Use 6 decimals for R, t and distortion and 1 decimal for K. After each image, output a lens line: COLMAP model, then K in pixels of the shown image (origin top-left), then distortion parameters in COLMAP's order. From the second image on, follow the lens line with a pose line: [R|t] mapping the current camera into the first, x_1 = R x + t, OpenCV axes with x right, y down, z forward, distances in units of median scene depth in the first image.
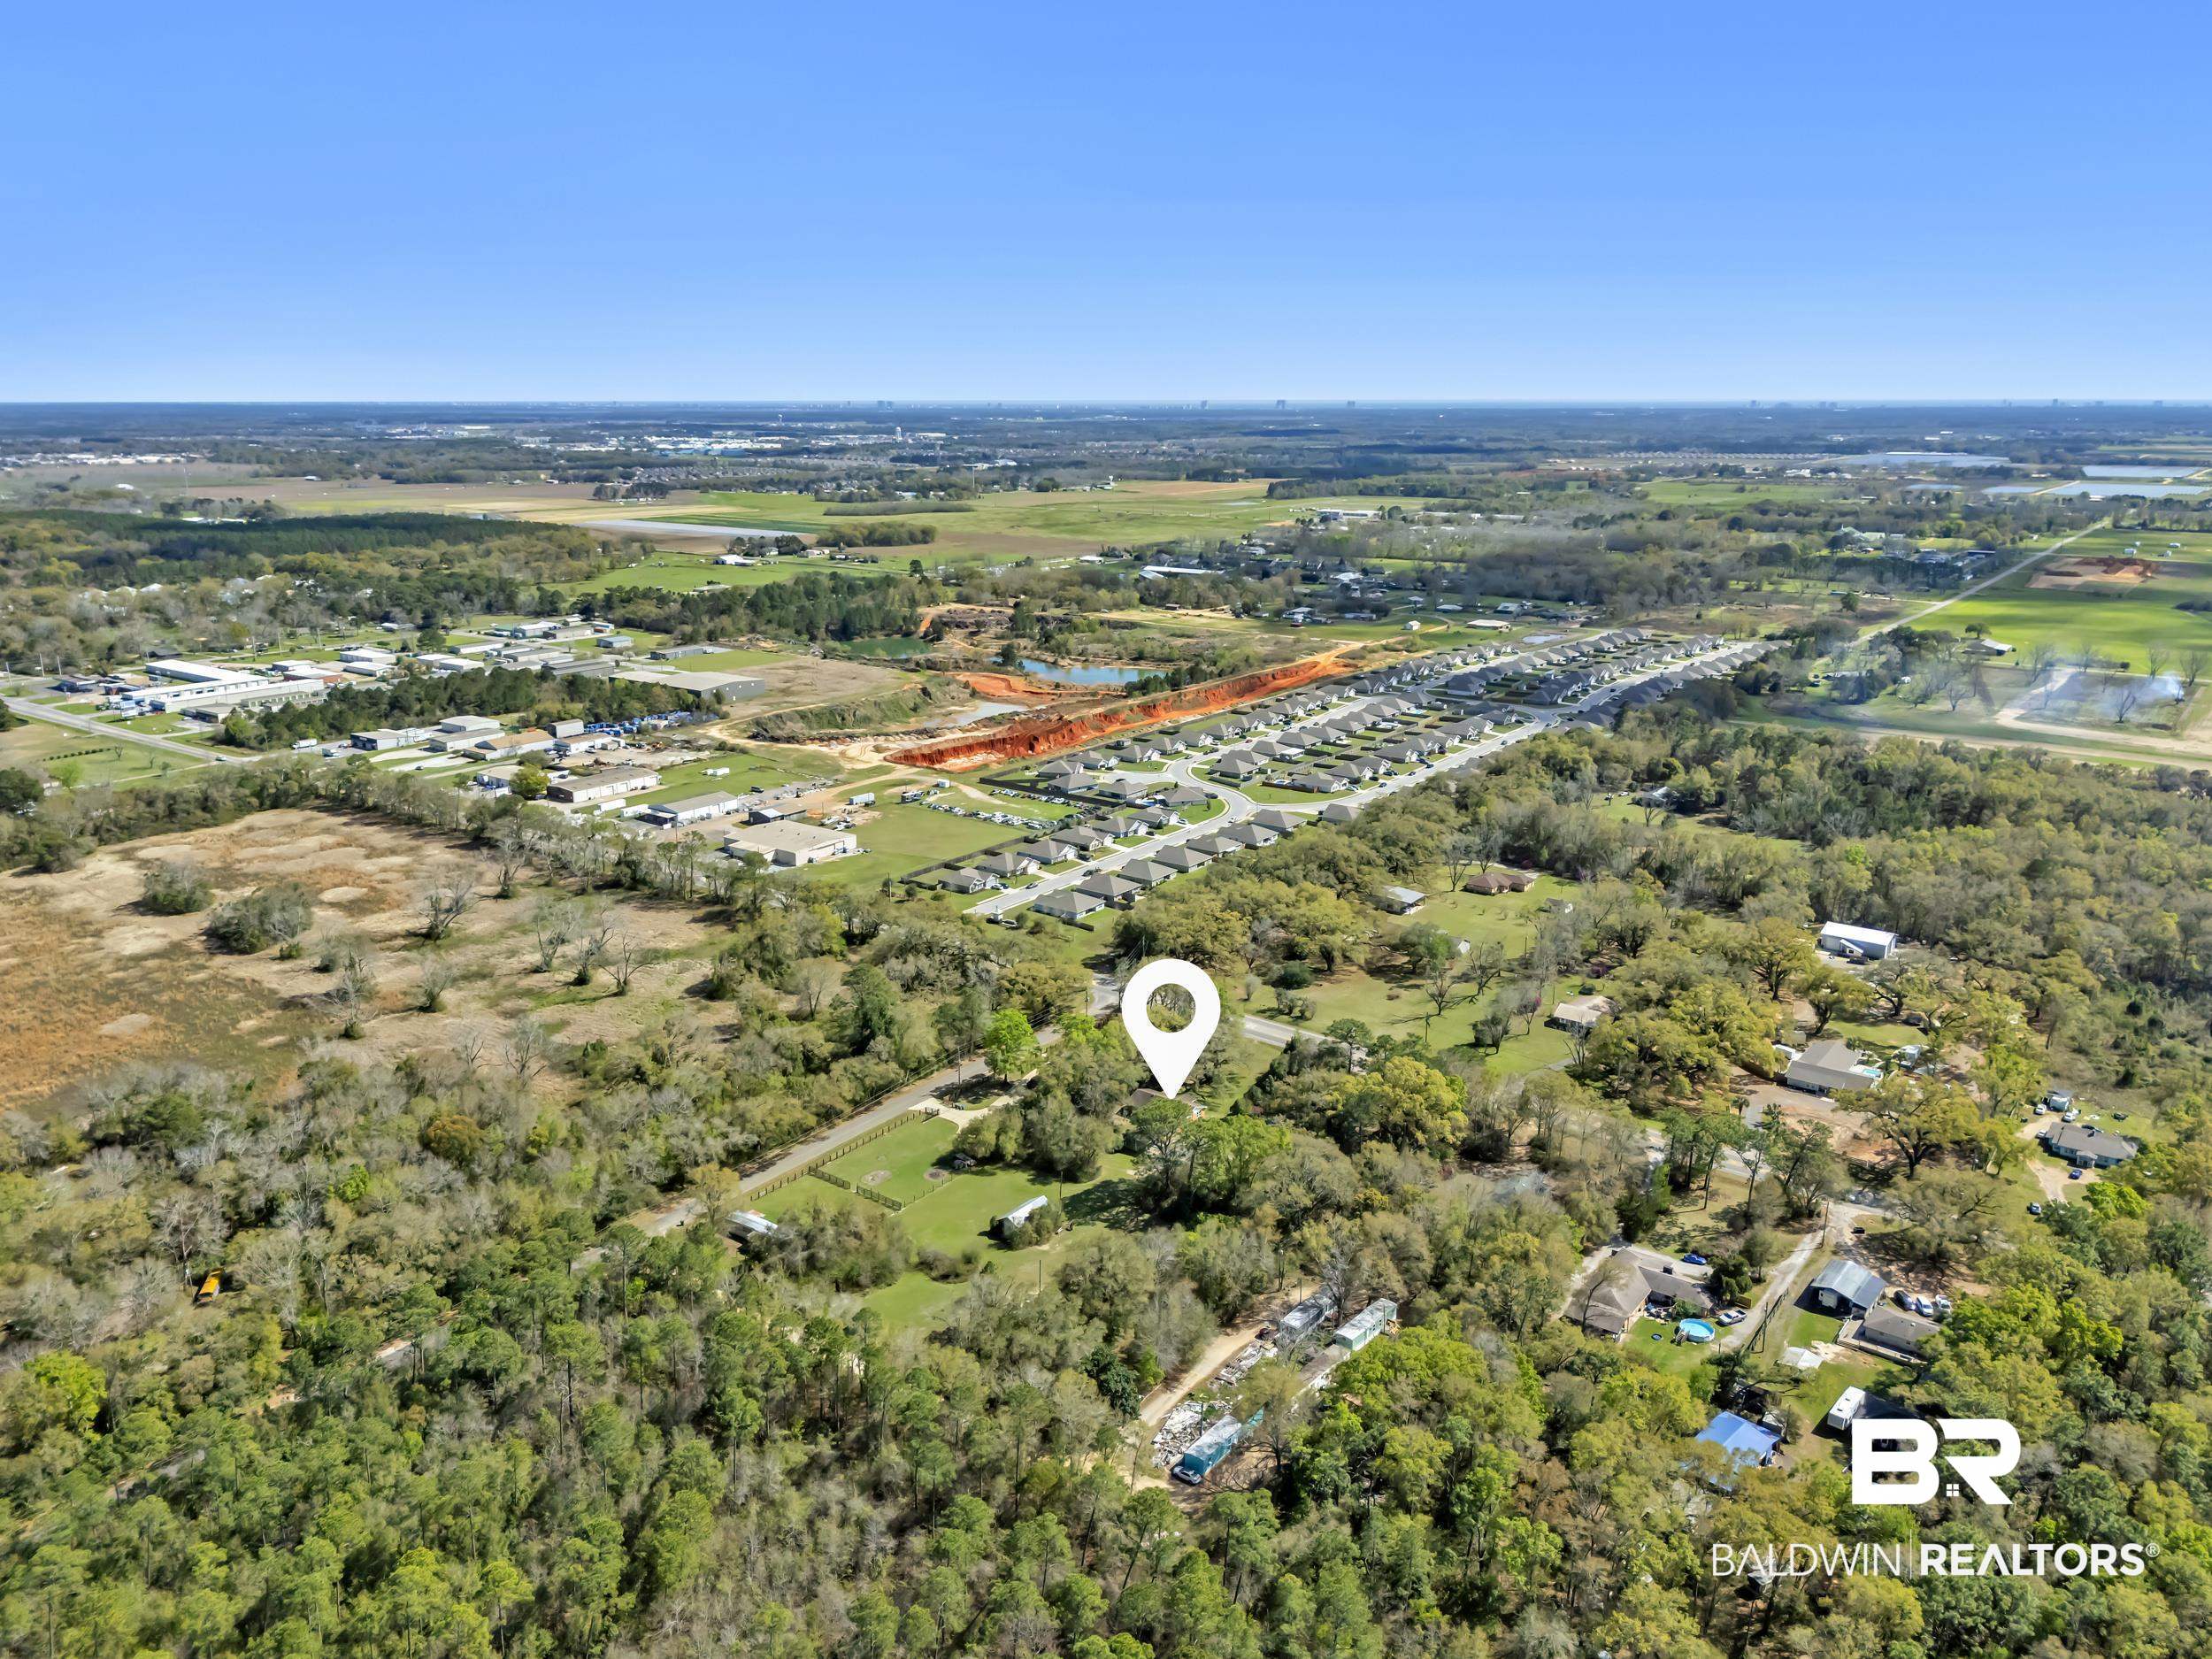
lens RADIAL K [[1657.6, 0, 1101.9], [0, 1657.6, 834.3], [0, 0, 1]] dist [0.098846, -0.116691]
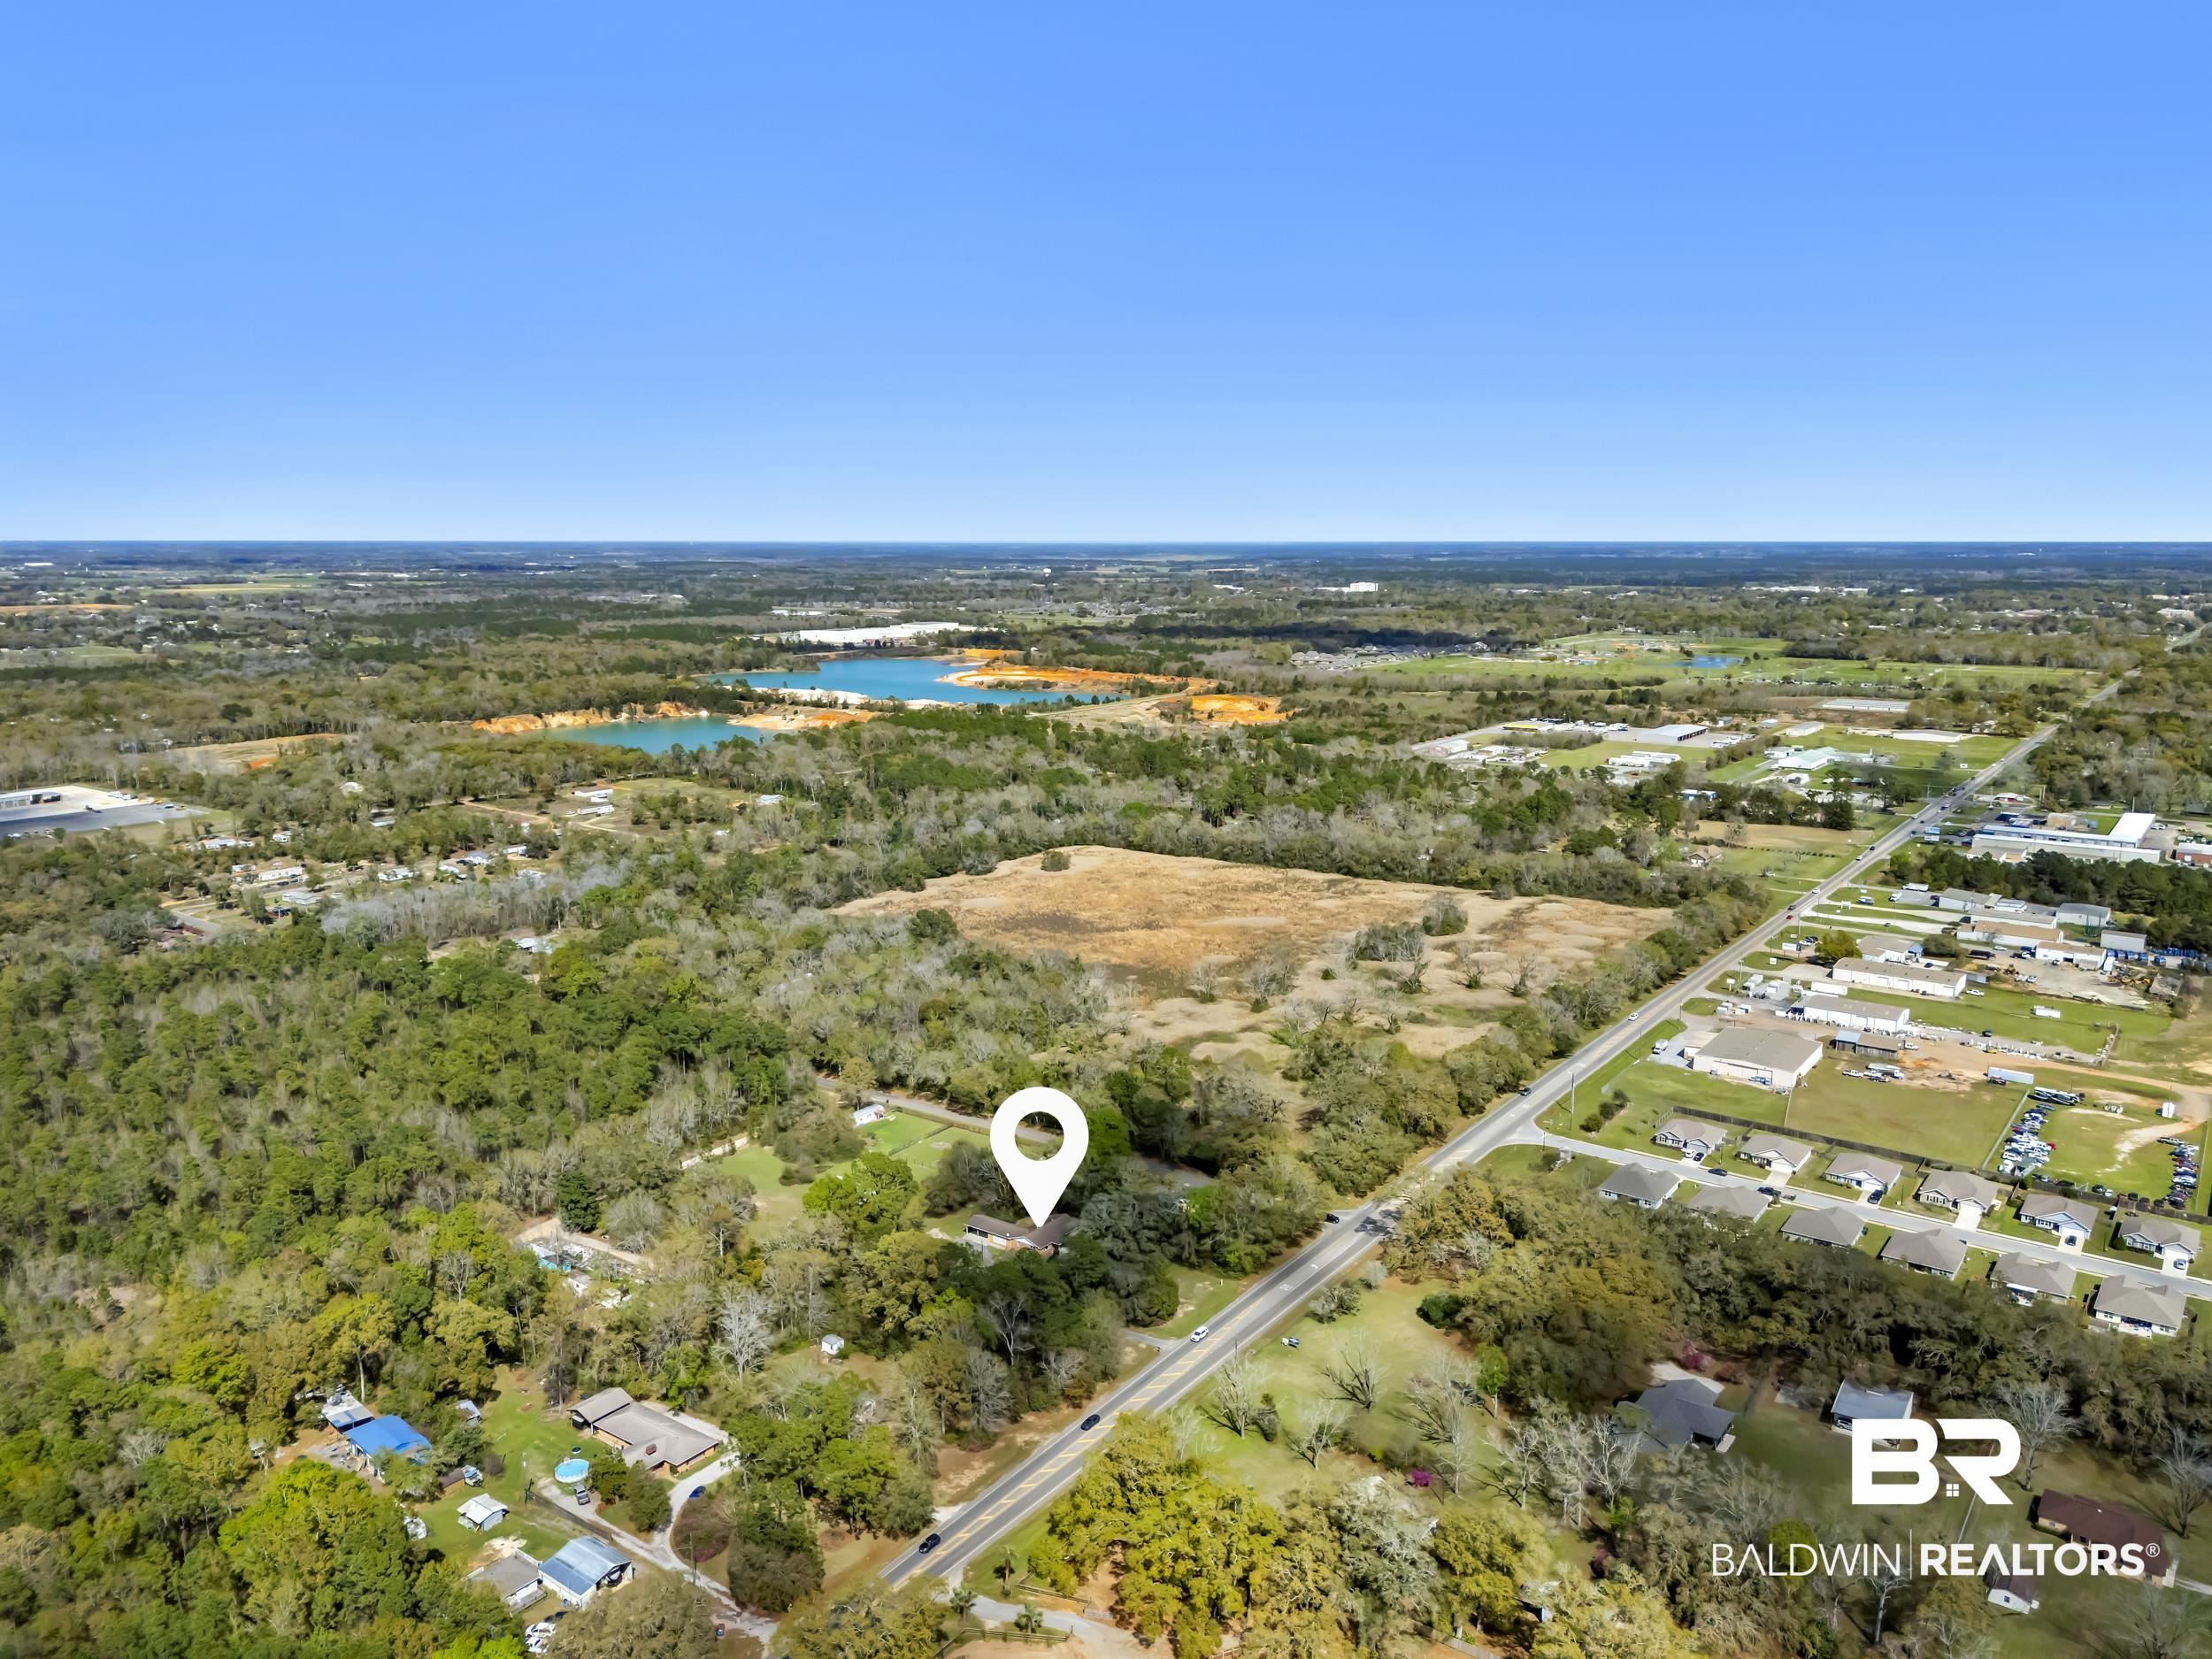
lens RADIAL K [[1649.3, 0, 1104.1], [0, 1649.3, 842.3], [0, 0, 1]] dist [0.082170, -0.079879]
pose [[0.010404, 0.187177, -0.982271, 0.682073], [-0.257666, 0.949653, 0.178232, -0.177750], [0.966178, 0.251244, 0.058109, 0.610745]]
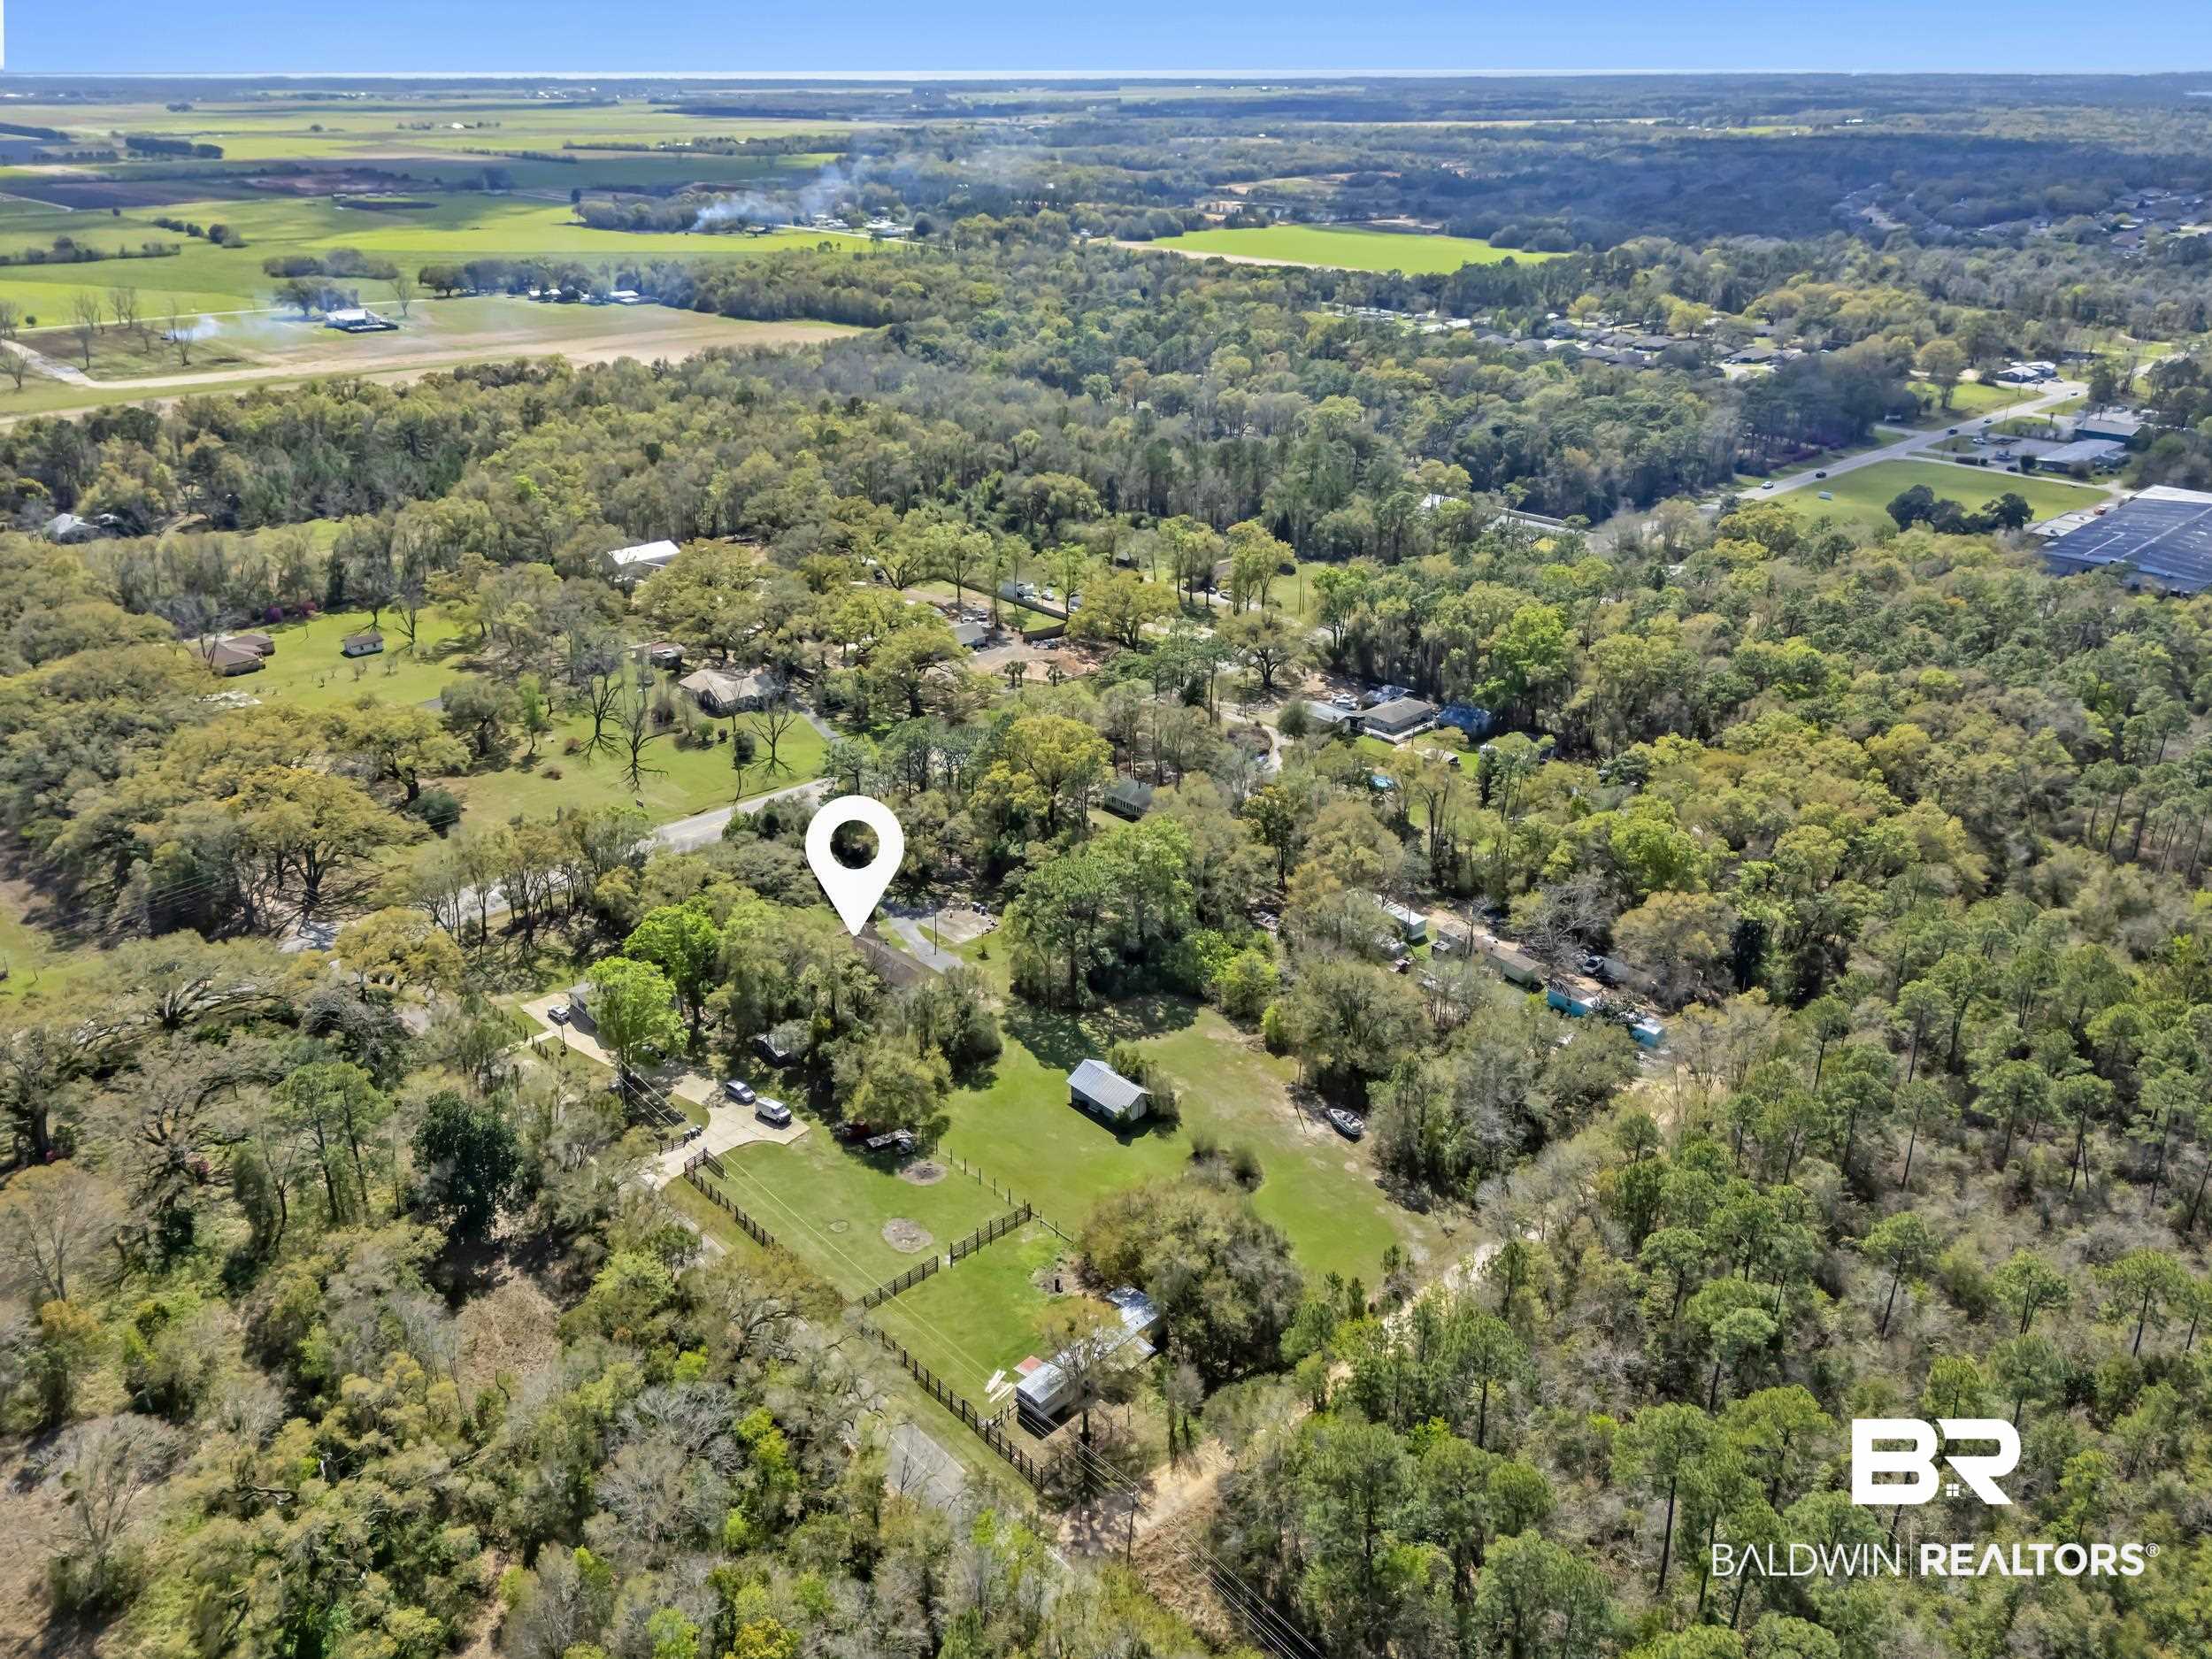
lens RADIAL K [[1649.3, 0, 1104.1], [0, 1649.3, 842.3], [0, 0, 1]] dist [0.082170, -0.079879]
pose [[0.168781, -0.420007, 0.891688, -0.352384], [0.258727, 0.891822, 0.371097, -0.065157], [-0.951090, 0.168070, 0.259190, 0.474344]]
